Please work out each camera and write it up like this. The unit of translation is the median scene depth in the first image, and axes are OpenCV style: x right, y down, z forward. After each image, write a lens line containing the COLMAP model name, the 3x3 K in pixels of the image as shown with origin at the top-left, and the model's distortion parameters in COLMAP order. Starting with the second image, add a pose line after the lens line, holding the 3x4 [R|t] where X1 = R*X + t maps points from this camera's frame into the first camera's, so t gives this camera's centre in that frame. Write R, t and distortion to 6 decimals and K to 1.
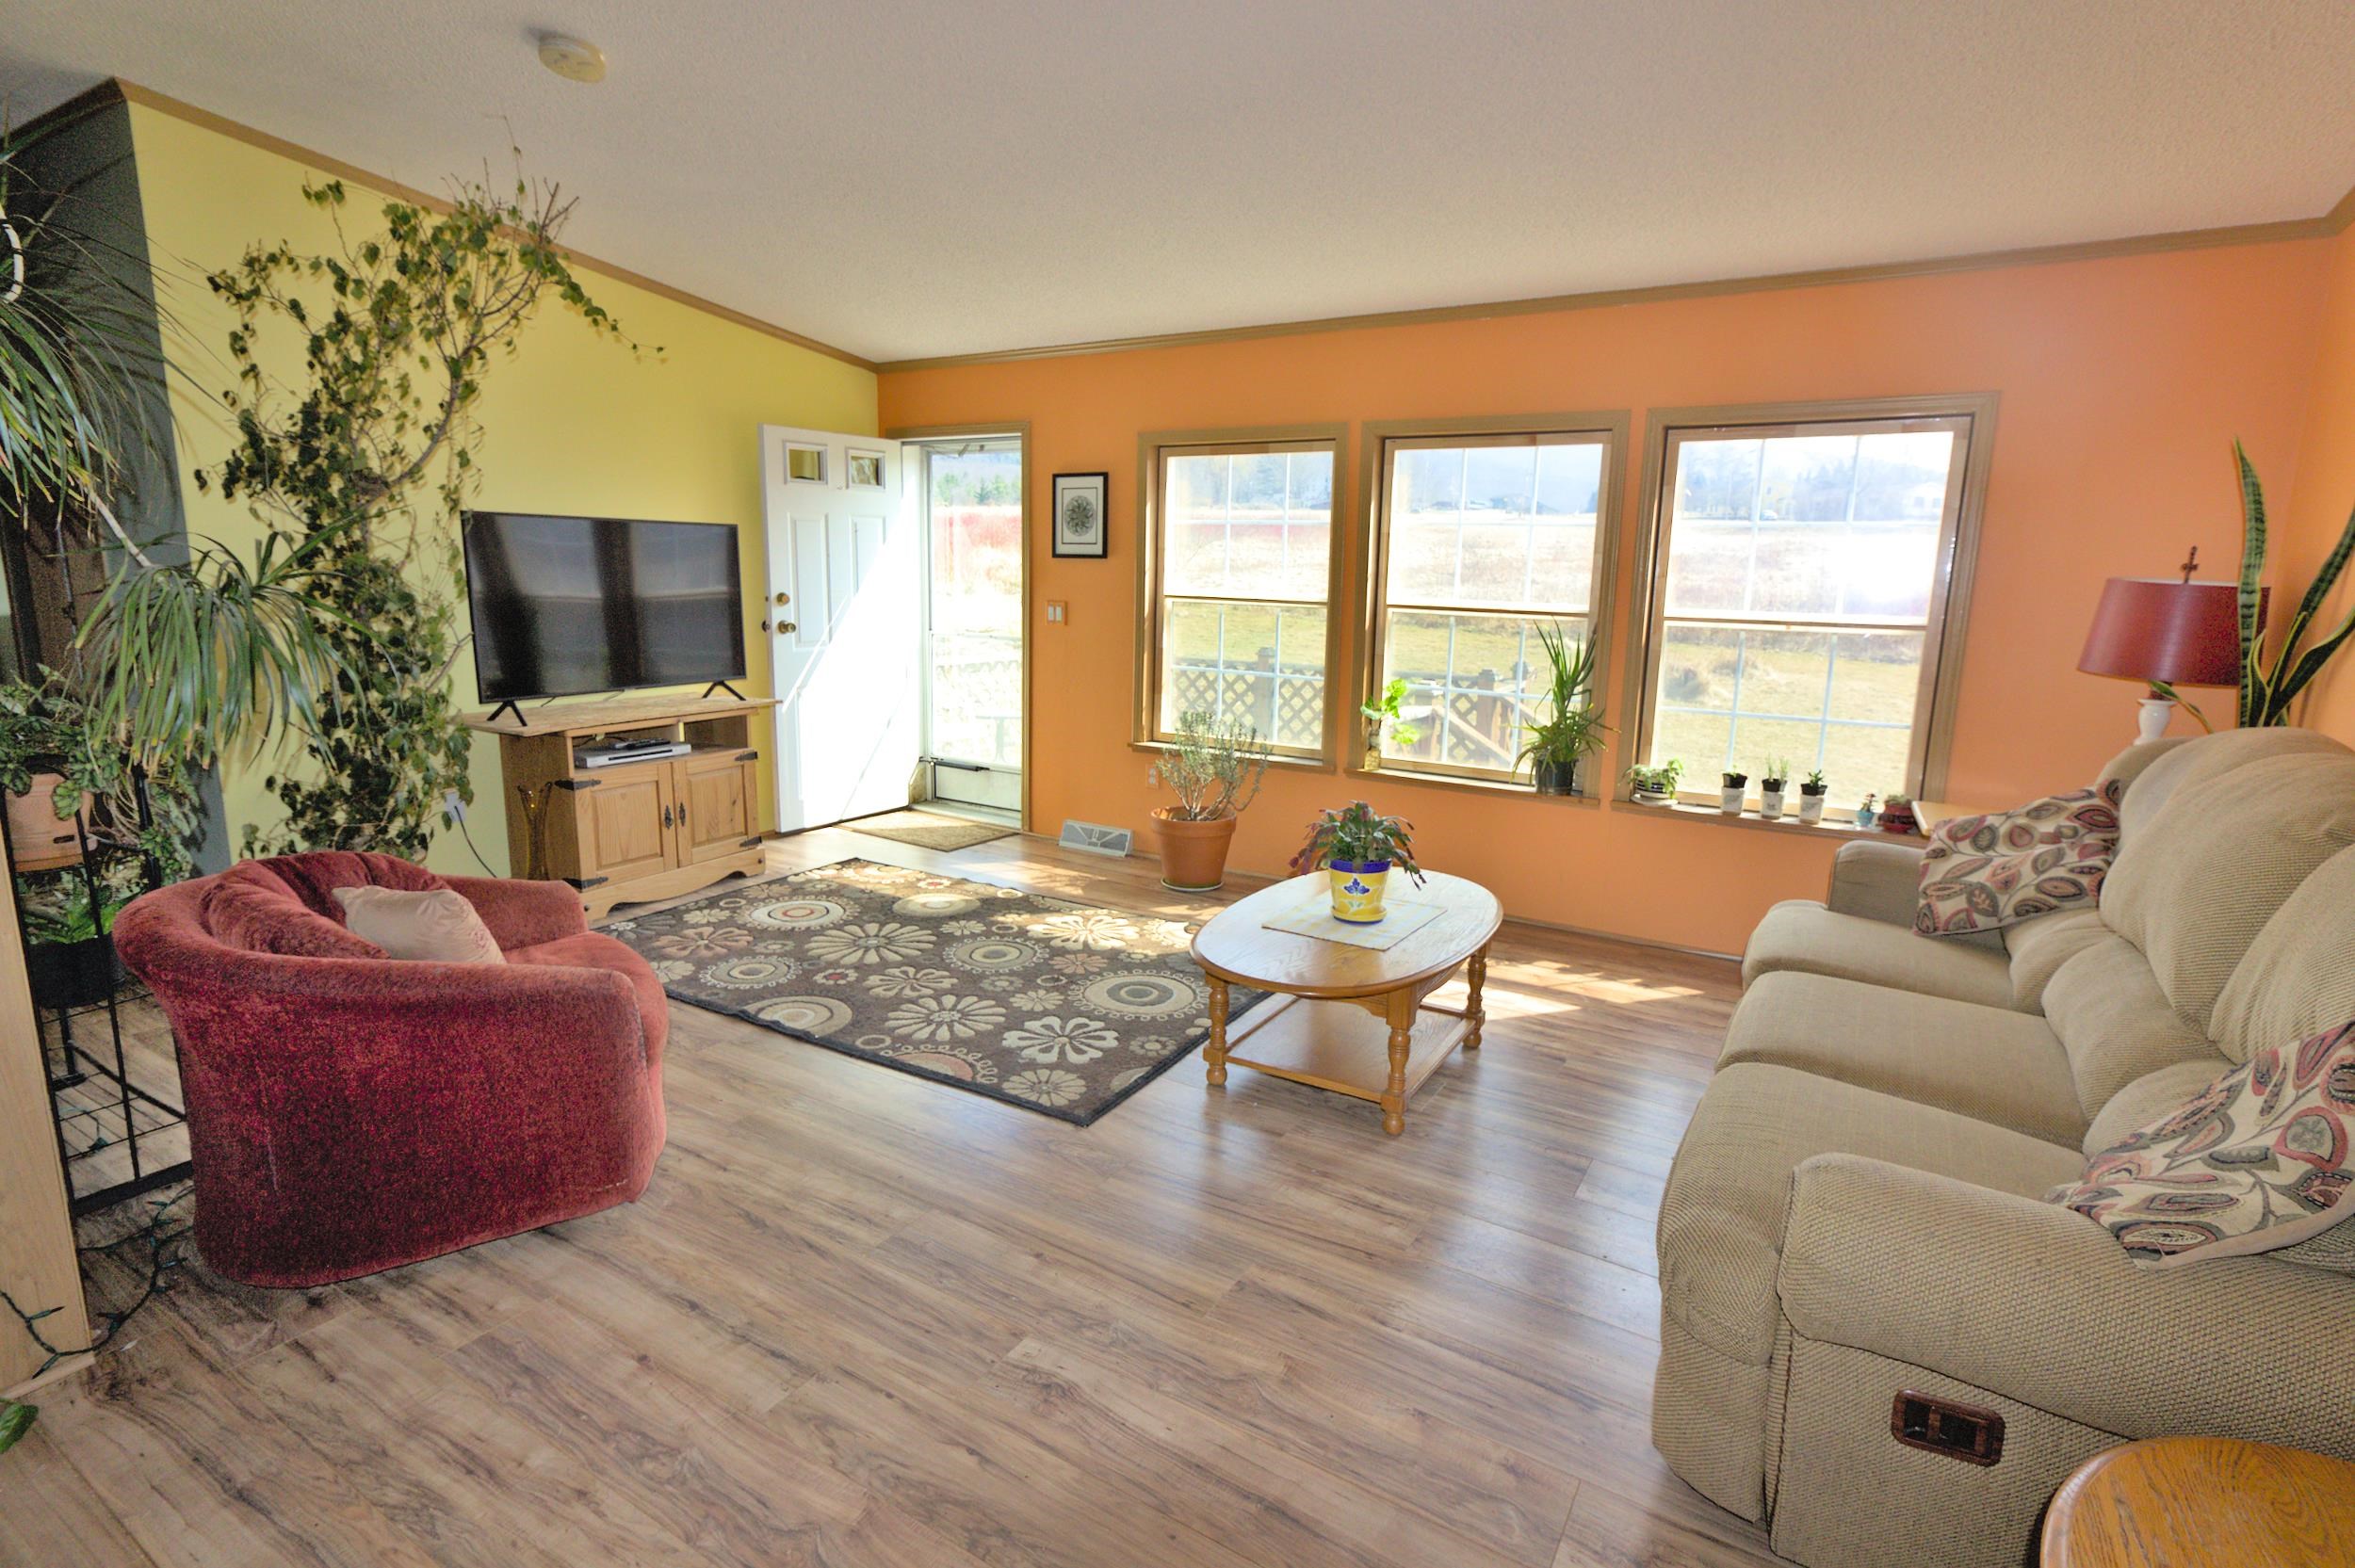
lens RADIAL K [[1116.5, 0, 1164.5], [0, 1116.5, 773.4], [0, 0, 1]] dist [-0.021634, 0.000256]
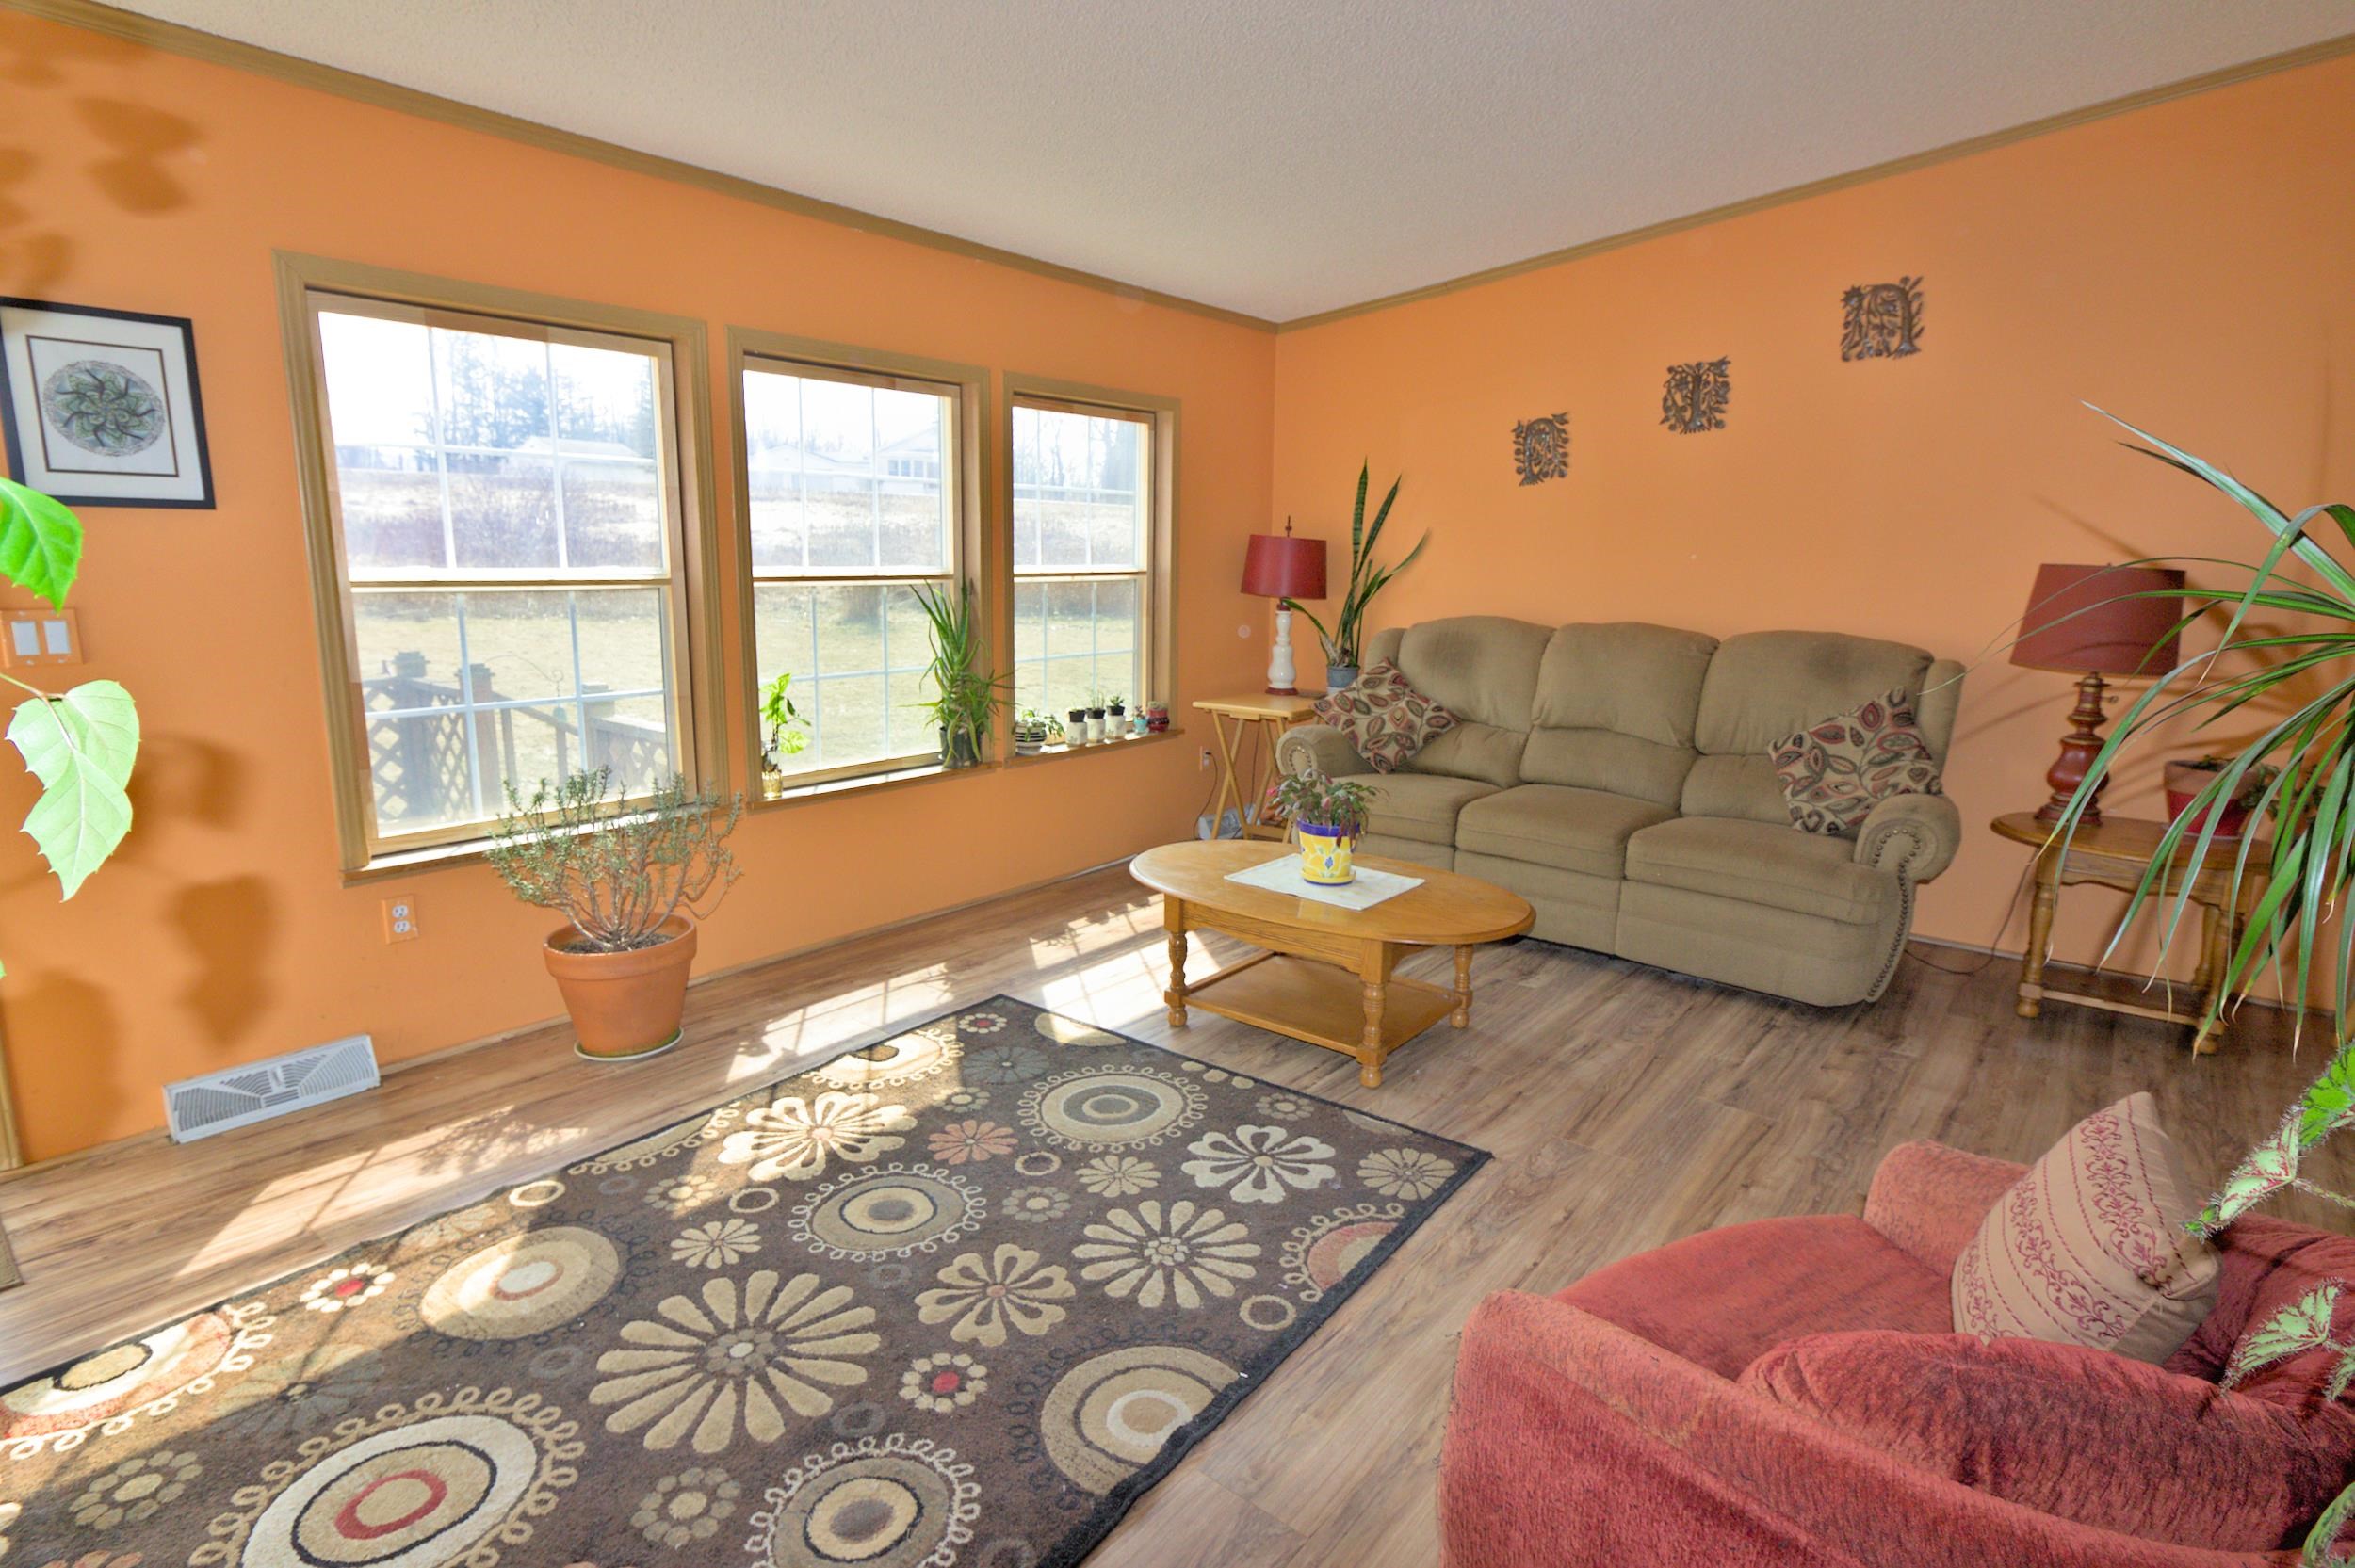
lens RADIAL K [[1181.4, 0, 1176.7], [0, 1181.4, 783.8], [0, 0, 1]] dist [-0.000756, 0.000495]
pose [[0.137169, -0.216253, 0.966654, -0.671898], [0.165202, 0.967205, 0.192934, -0.145771], [-0.976674, 0.133228, 0.168396, 0.713063]]
